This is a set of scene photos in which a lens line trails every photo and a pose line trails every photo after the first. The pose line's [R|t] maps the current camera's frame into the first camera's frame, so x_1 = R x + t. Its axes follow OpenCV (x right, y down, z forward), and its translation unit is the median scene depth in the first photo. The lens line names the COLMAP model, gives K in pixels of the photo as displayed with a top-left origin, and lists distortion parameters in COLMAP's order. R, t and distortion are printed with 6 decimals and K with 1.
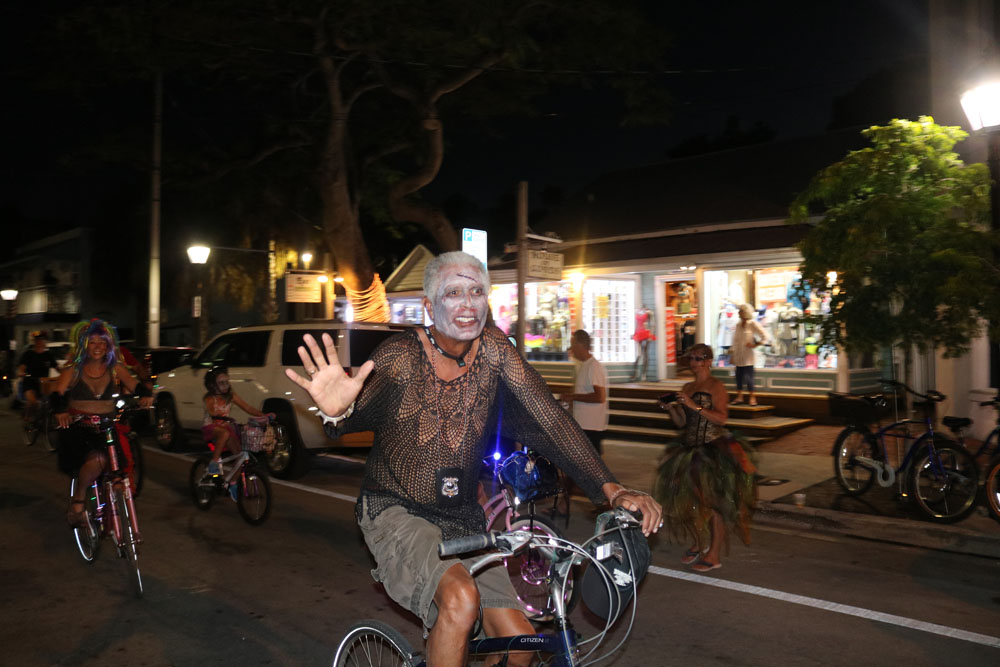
lens RADIAL K [[849.8, 0, 500.0], [0, 849.8, 333.5], [0, 0, 1]] dist [-0.092898, 0.009265]
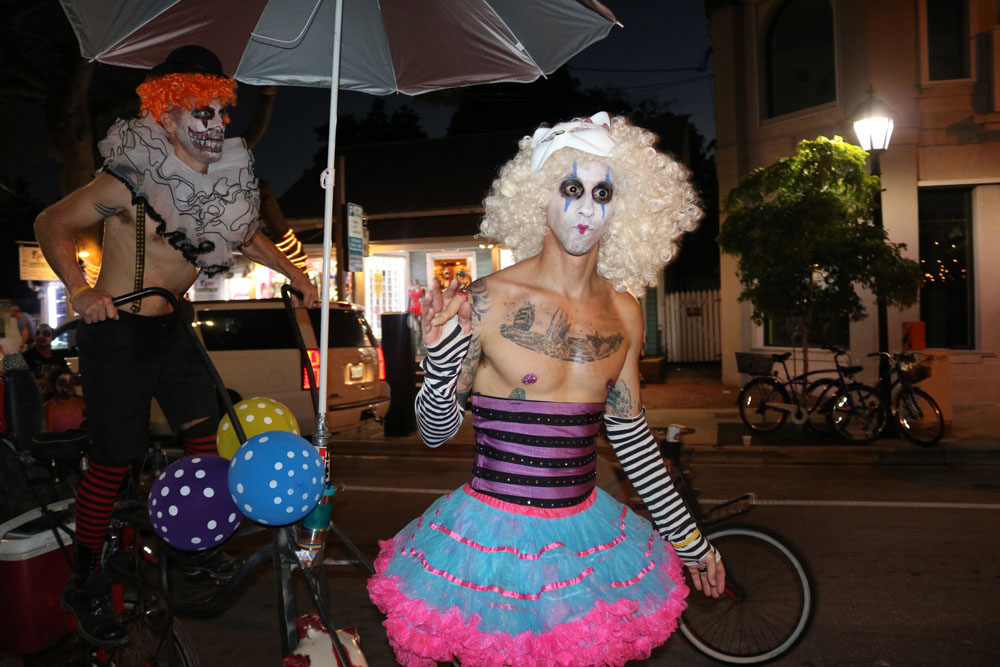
lens RADIAL K [[849.8, 0, 500.0], [0, 849.8, 333.5], [0, 0, 1]] dist [-0.092898, 0.009265]
pose [[0.870814, -0.031838, 0.490580, -0.252995], [0.018211, 0.999305, 0.032528, -0.002000], [-0.491274, -0.019392, 0.870789, 0.047860]]
